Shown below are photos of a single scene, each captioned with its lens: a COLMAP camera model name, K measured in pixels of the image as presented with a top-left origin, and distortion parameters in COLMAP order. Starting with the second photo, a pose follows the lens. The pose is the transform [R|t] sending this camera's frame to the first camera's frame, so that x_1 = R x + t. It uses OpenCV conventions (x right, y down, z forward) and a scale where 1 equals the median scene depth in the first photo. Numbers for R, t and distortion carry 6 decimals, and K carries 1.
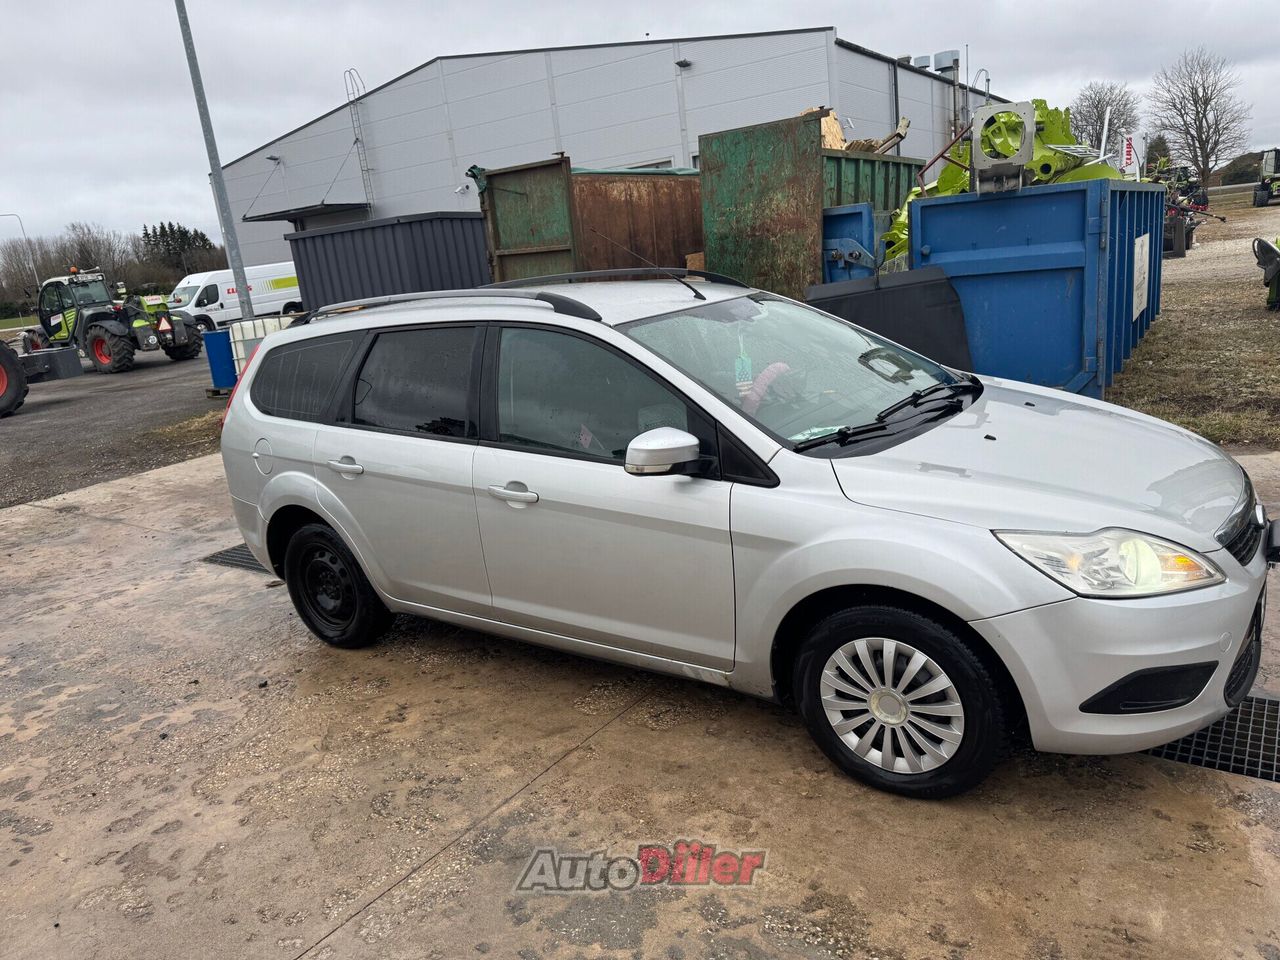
lens RADIAL K [[891.8, 0, 645.9], [0, 891.8, 473.2], [0, 0, 1]] dist [0.006012, -0.007548]
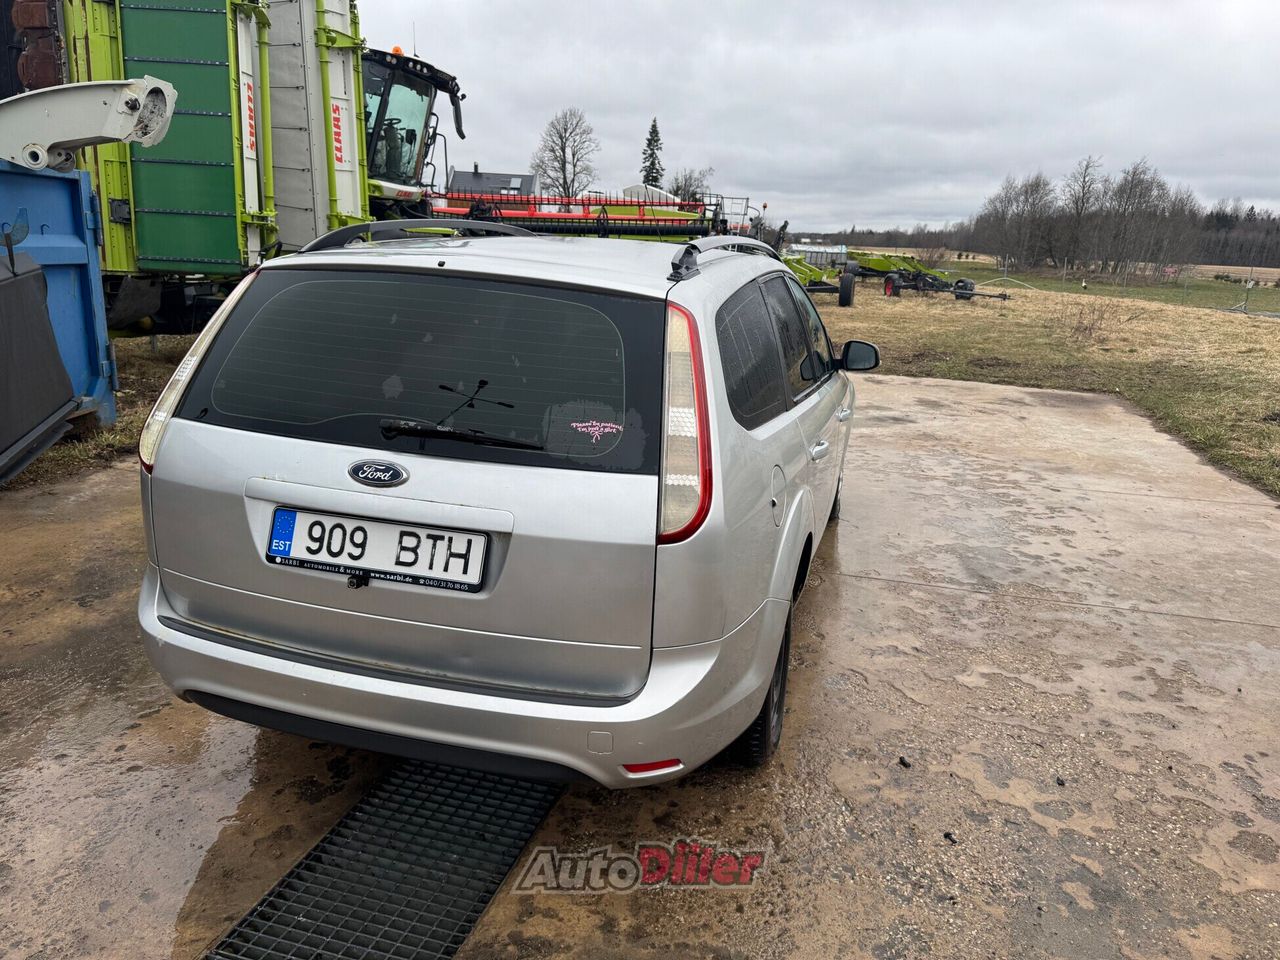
lens RADIAL K [[891.8, 0, 648.1], [0, 891.8, 479.8], [0, 0, 1]] dist [0.006012, -0.007548]
pose [[-0.313681, -0.168617, 0.934437, -1.254716], [0.223384, 0.943381, 0.245218, -0.256592], [-0.922878, 0.285658, -0.258254, 1.646577]]
